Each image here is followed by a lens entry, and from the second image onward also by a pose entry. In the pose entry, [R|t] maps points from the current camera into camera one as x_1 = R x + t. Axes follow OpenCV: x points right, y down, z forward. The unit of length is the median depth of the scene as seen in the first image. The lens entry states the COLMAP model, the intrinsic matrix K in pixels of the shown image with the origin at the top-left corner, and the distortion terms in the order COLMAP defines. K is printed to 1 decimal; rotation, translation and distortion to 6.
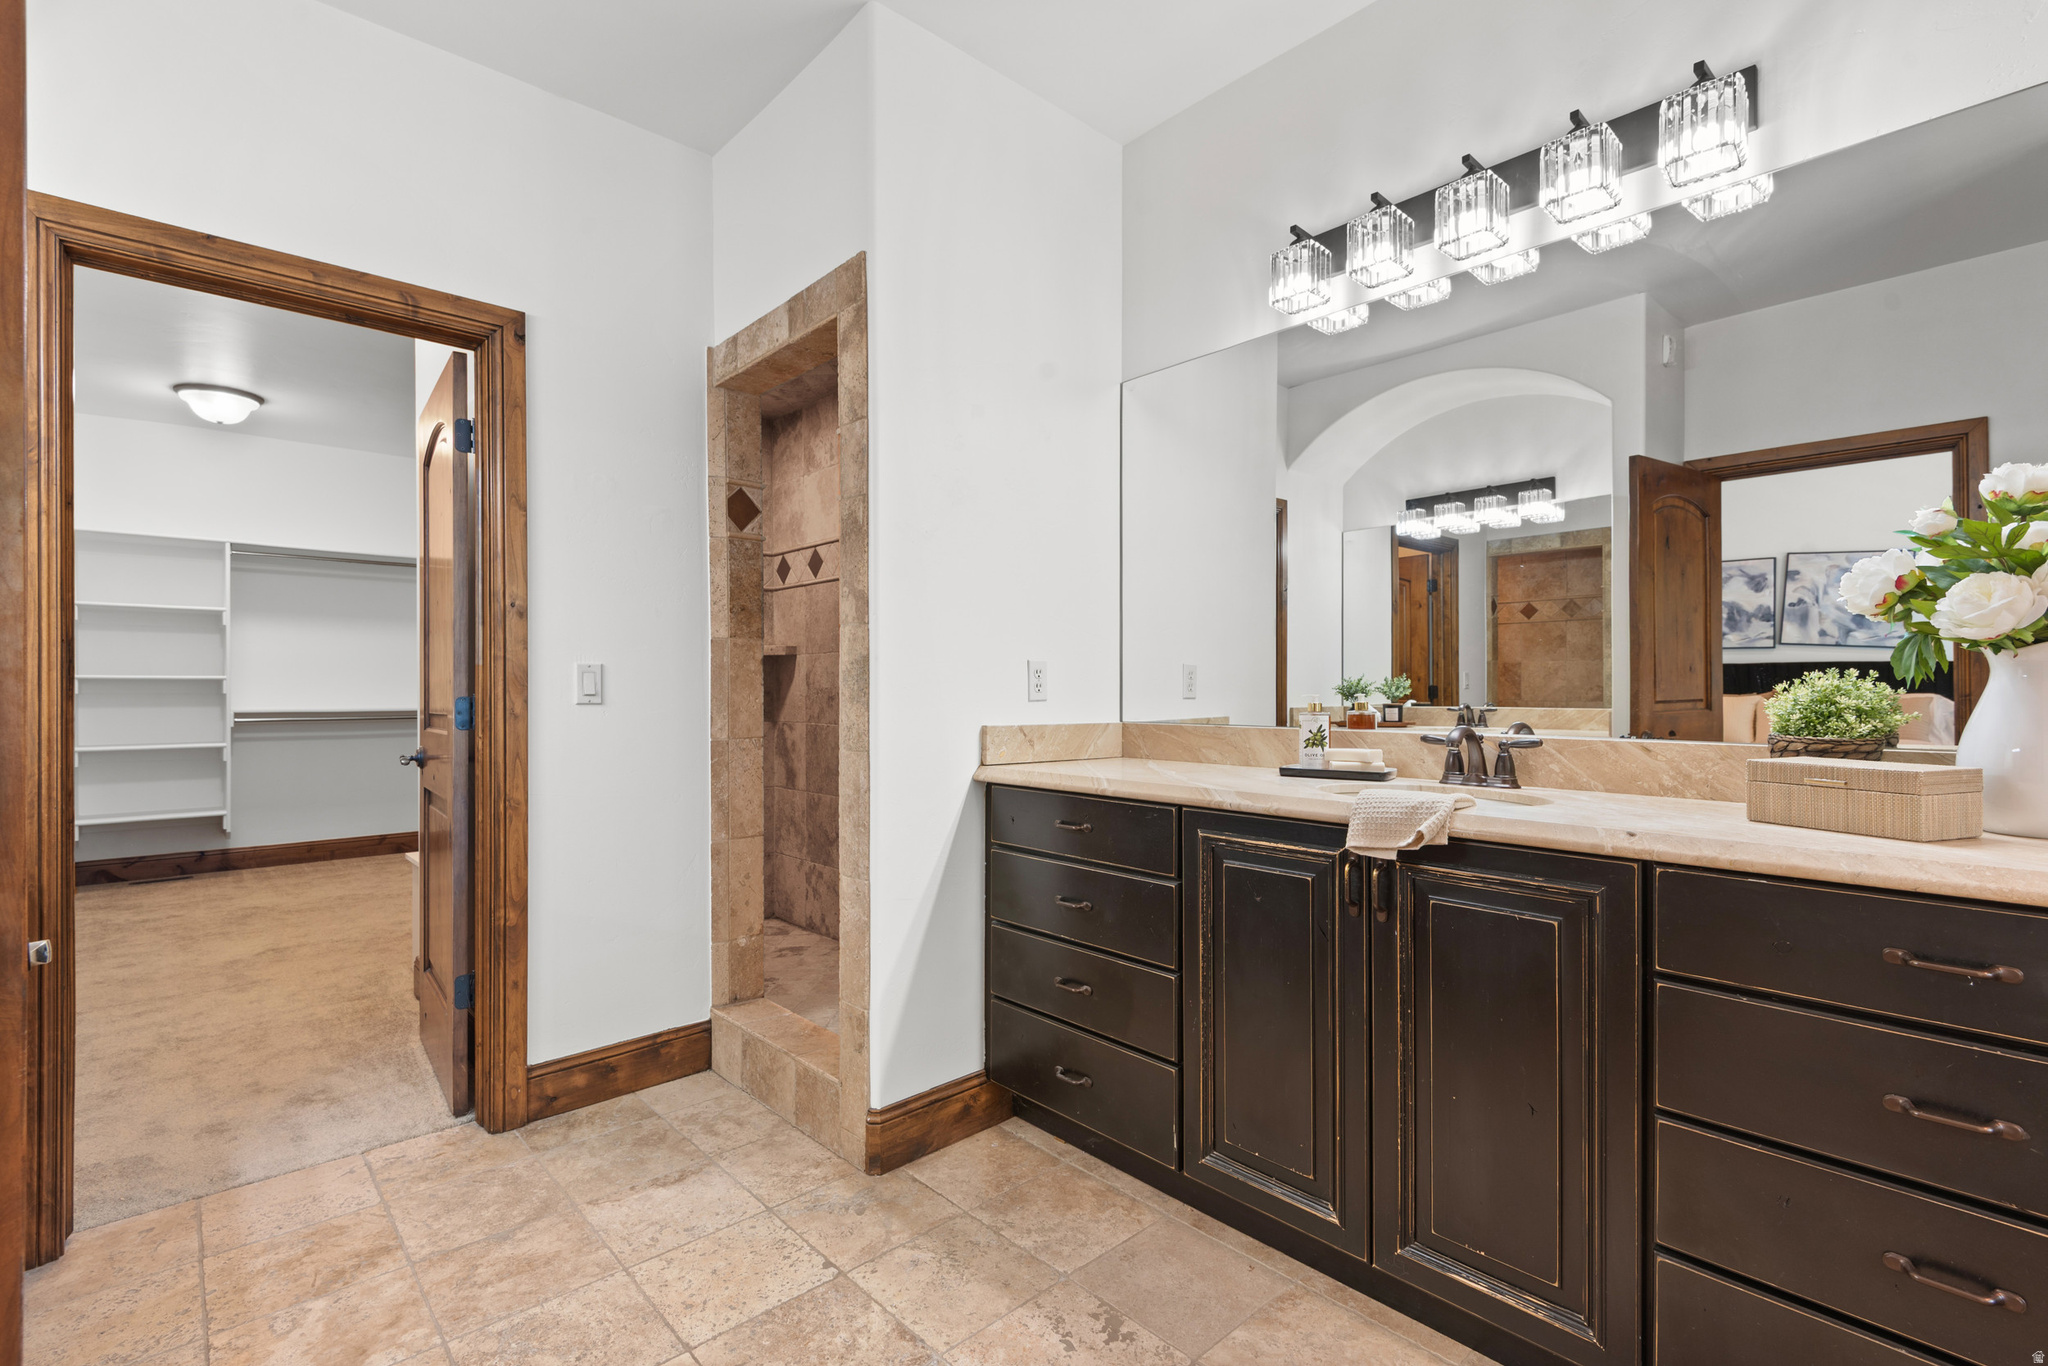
lens RADIAL K [[921.3, 0, 1022.4], [0, 921.3, 693.4], [0, 0, 1]] dist [0.034268, -0.023756]
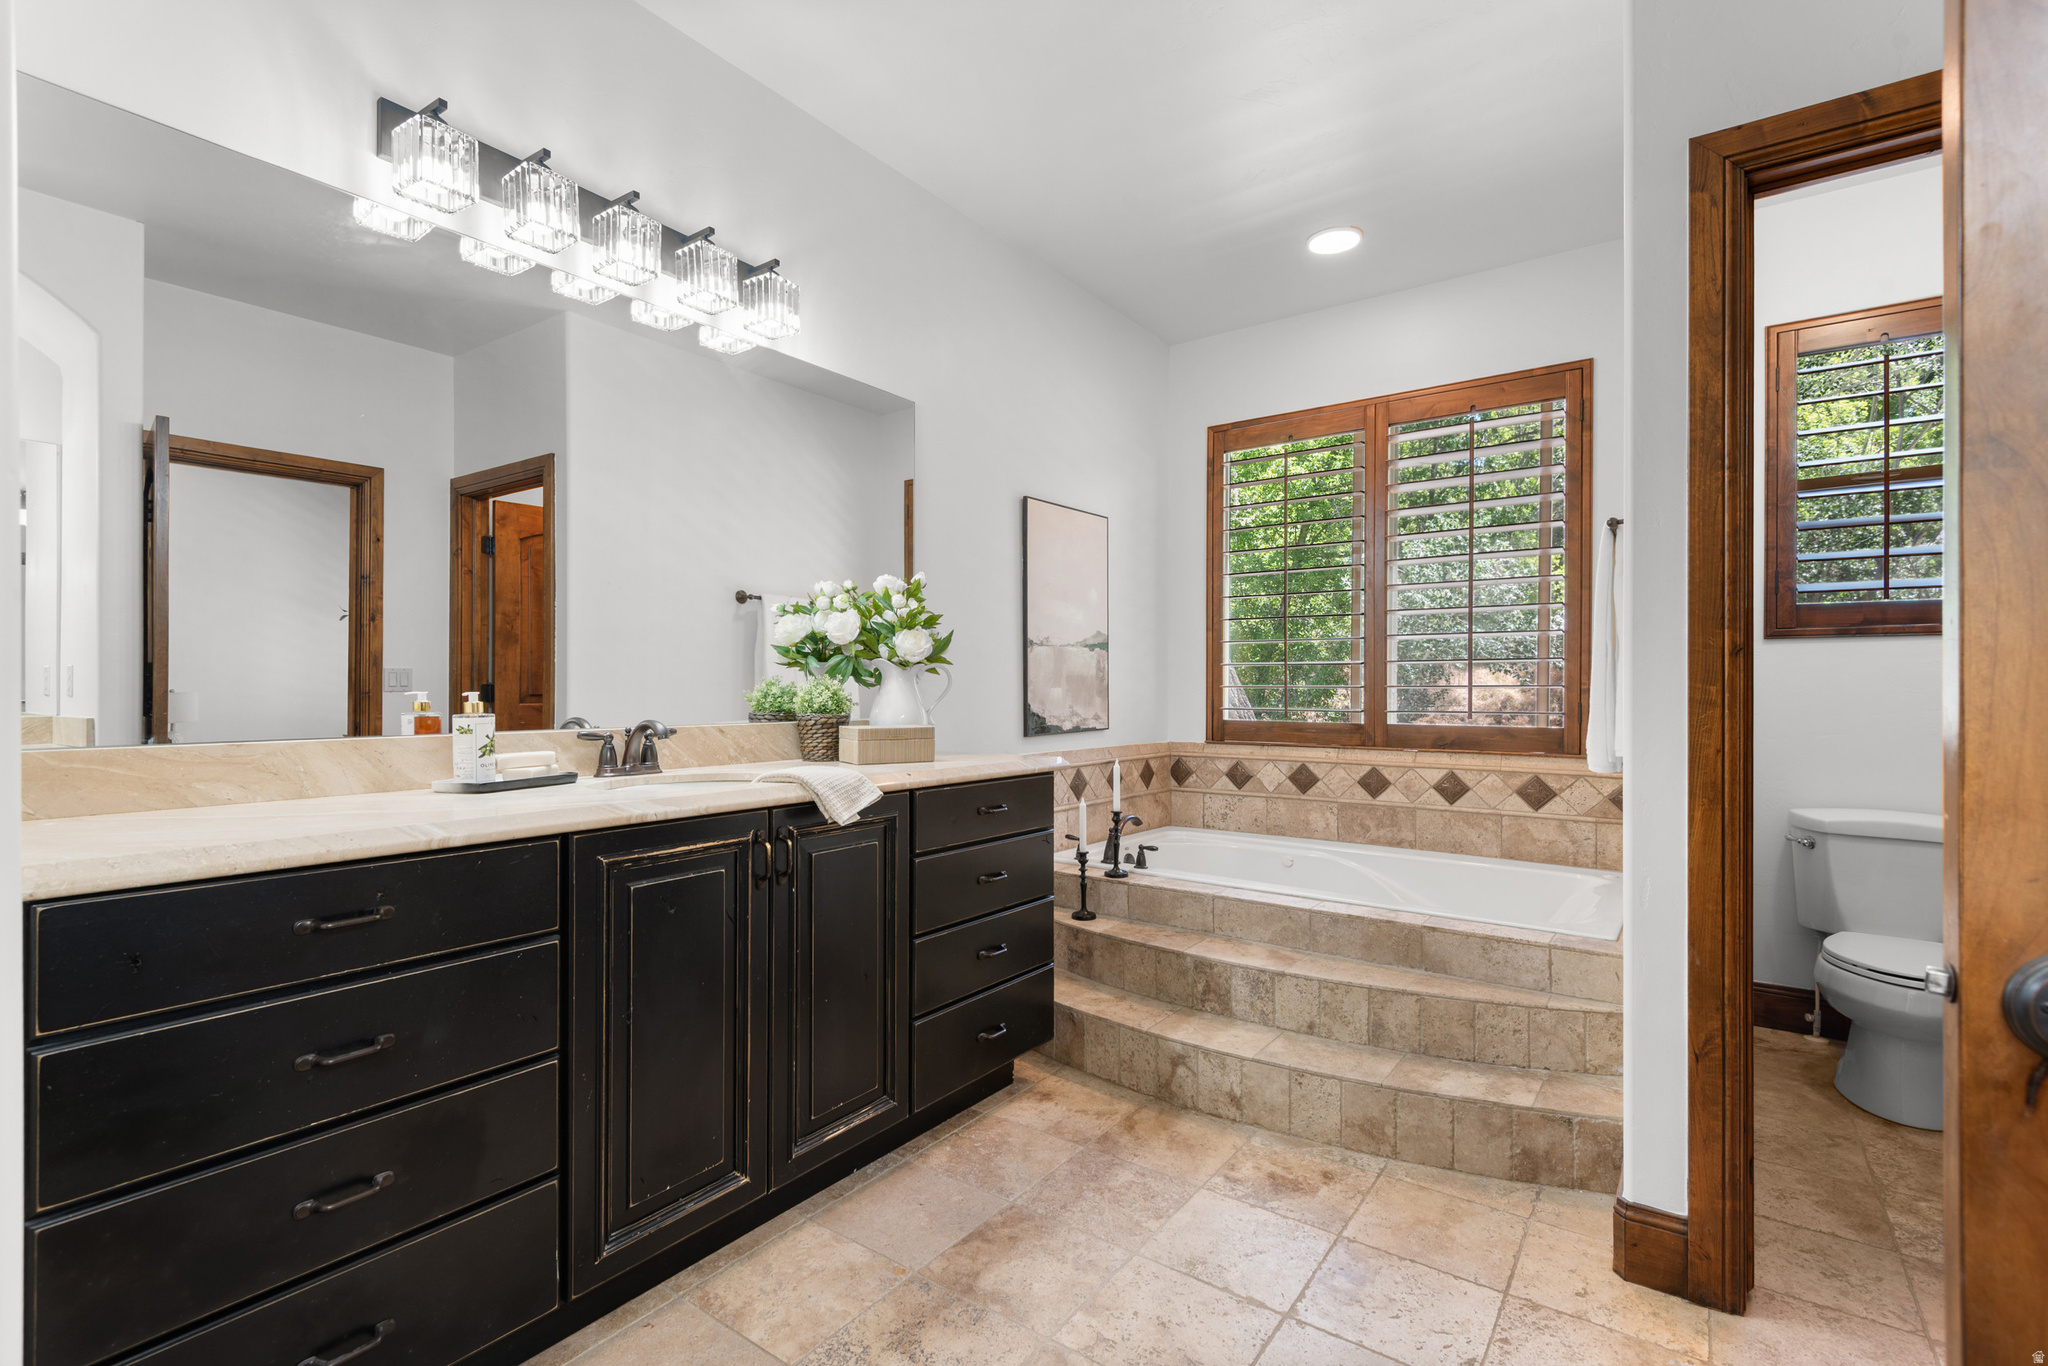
lens RADIAL K [[921.3, 0, 1022.4], [0, 921.3, 693.4], [0, 0, 1]] dist [0.034268, -0.023756]
pose [[-0.195223, -0.005492, 0.980743, -0.708052], [0.005030, 0.999966, 0.006601, -0.000763], [-0.980746, 0.006222, -0.195189, 0.815195]]
